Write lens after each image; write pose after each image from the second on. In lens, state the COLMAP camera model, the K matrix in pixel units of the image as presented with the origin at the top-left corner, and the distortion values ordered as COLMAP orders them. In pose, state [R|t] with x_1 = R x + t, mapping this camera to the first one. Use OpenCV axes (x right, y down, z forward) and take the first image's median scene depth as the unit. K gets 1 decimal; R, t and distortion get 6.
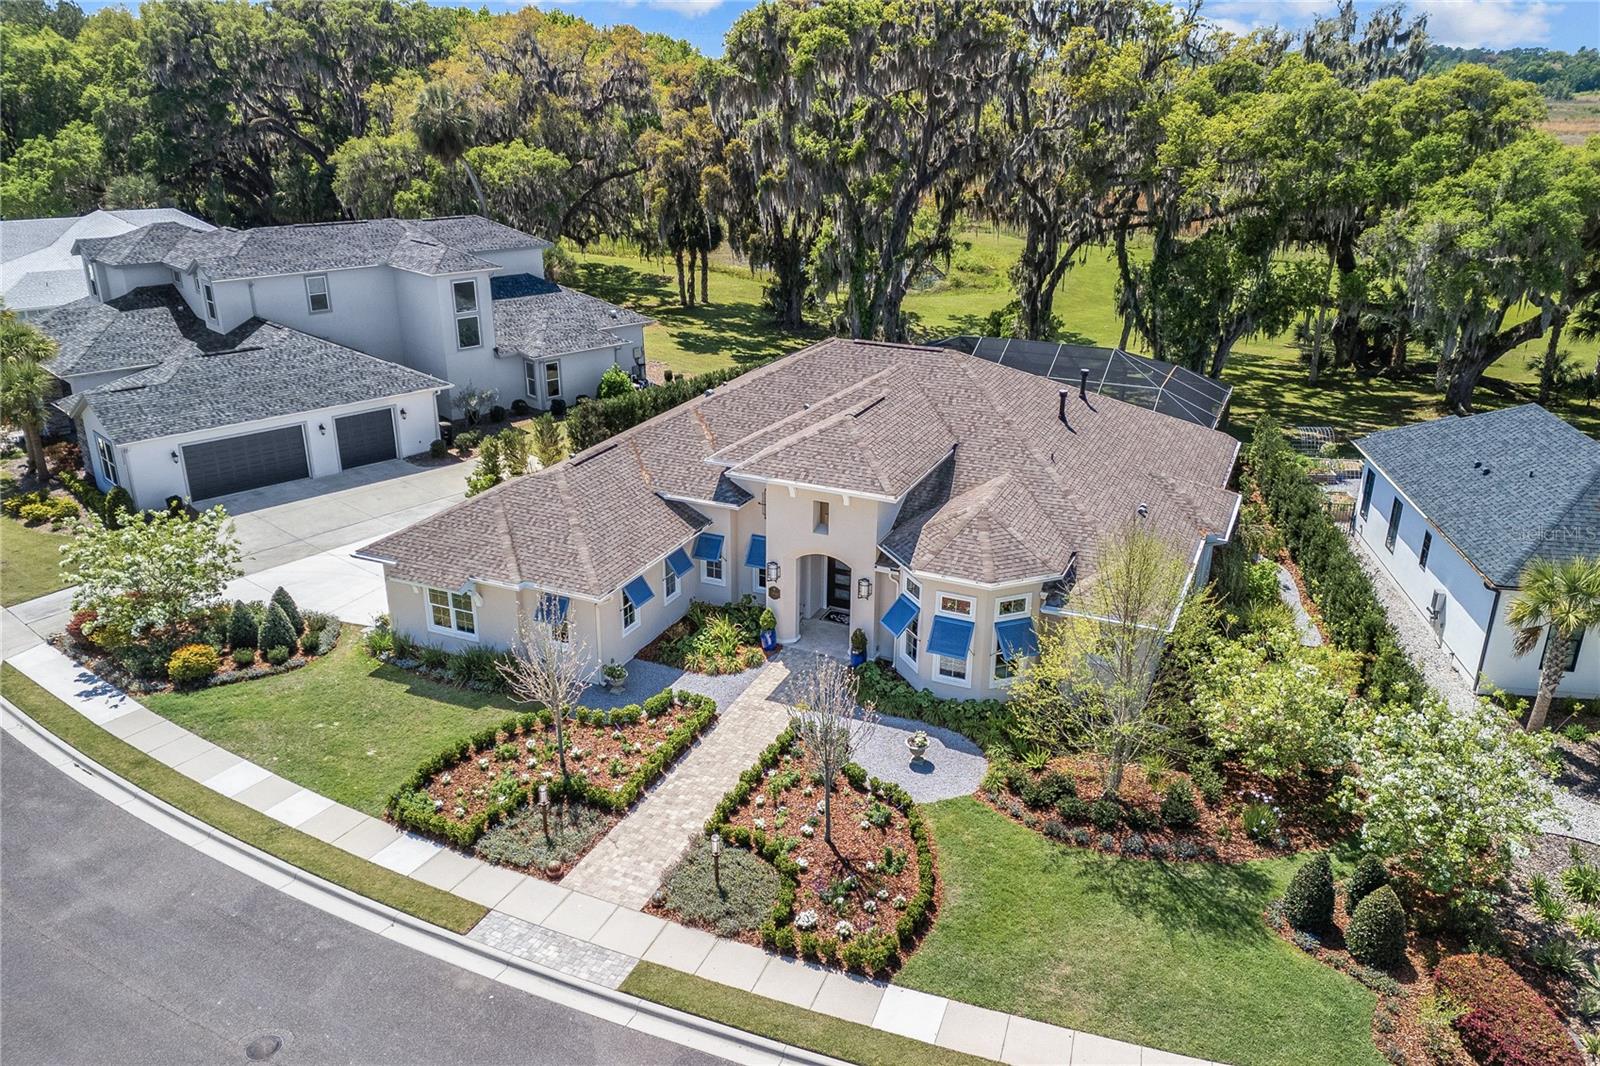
lens RADIAL K [[1135.0, 0, 815.1], [0, 1135.0, 499.0], [0, 0, 1]] dist [0.079376, -0.067872]
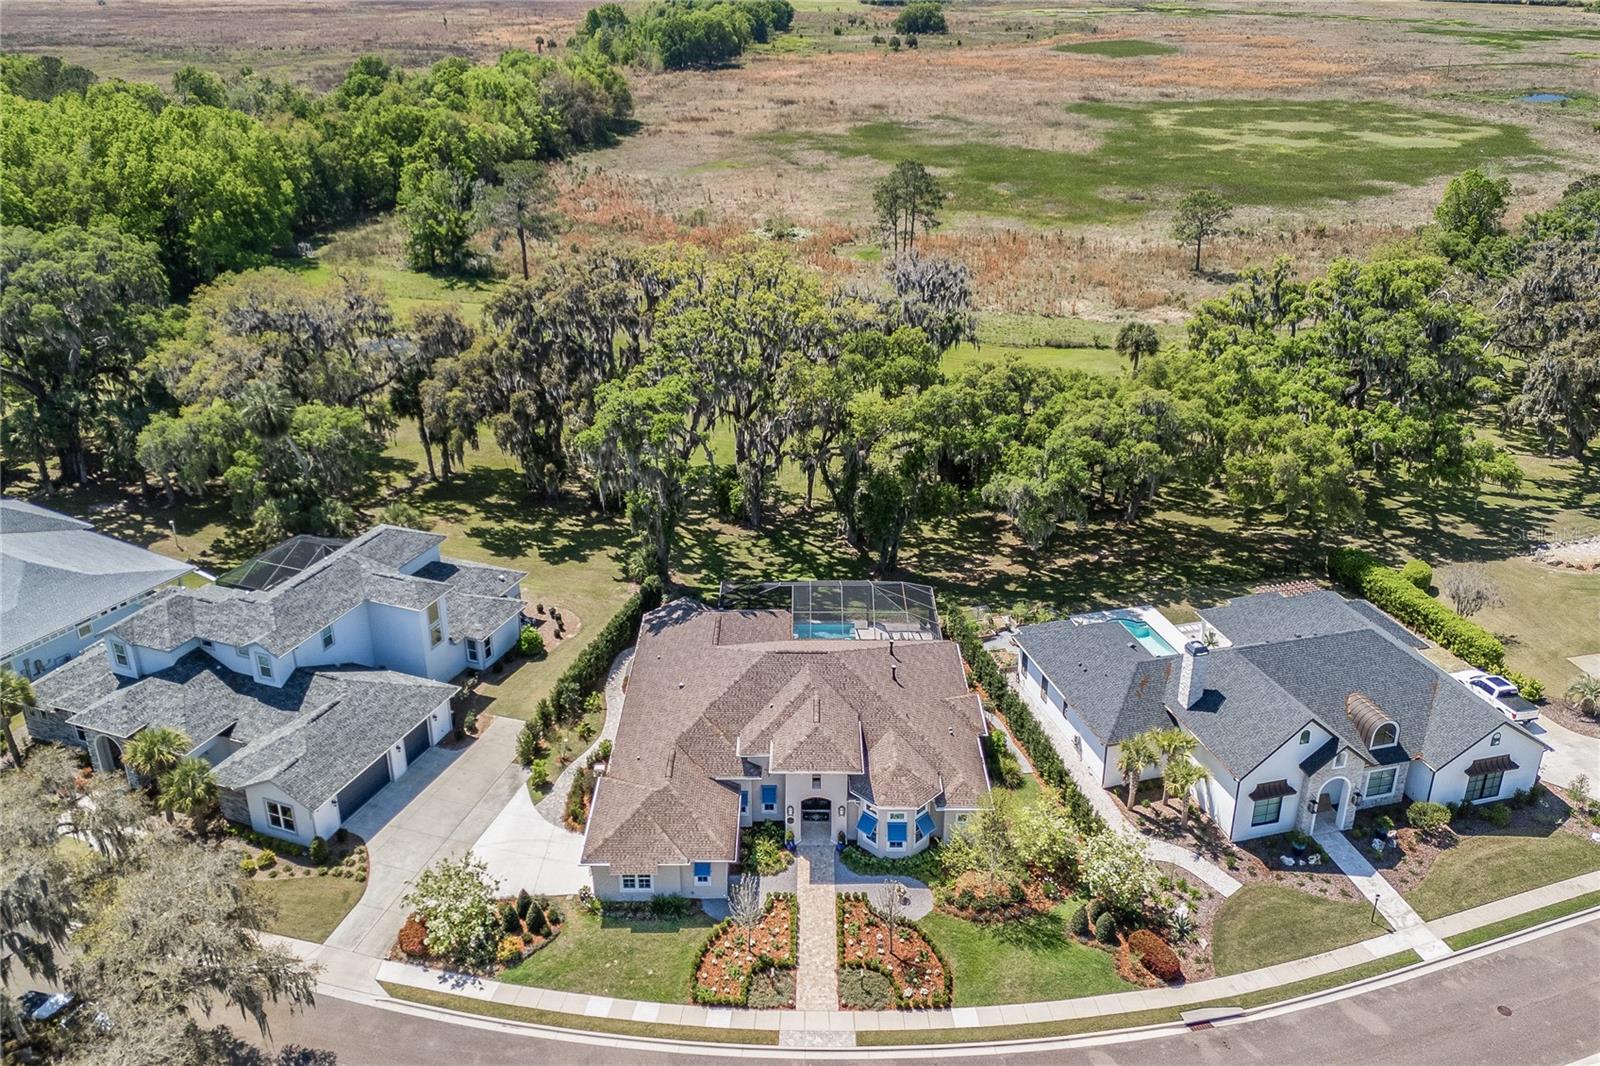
lens RADIAL K [[1195.4, 0, 768.4], [0, 1195.4, 483.3], [0, 0, 1]] dist [0.099630, -0.078721]
pose [[0.922579, -0.163988, 0.349222, -0.759219], [0.145577, 0.986226, 0.078526, -0.710617], [-0.357289, -0.021608, 0.933744, -0.955536]]
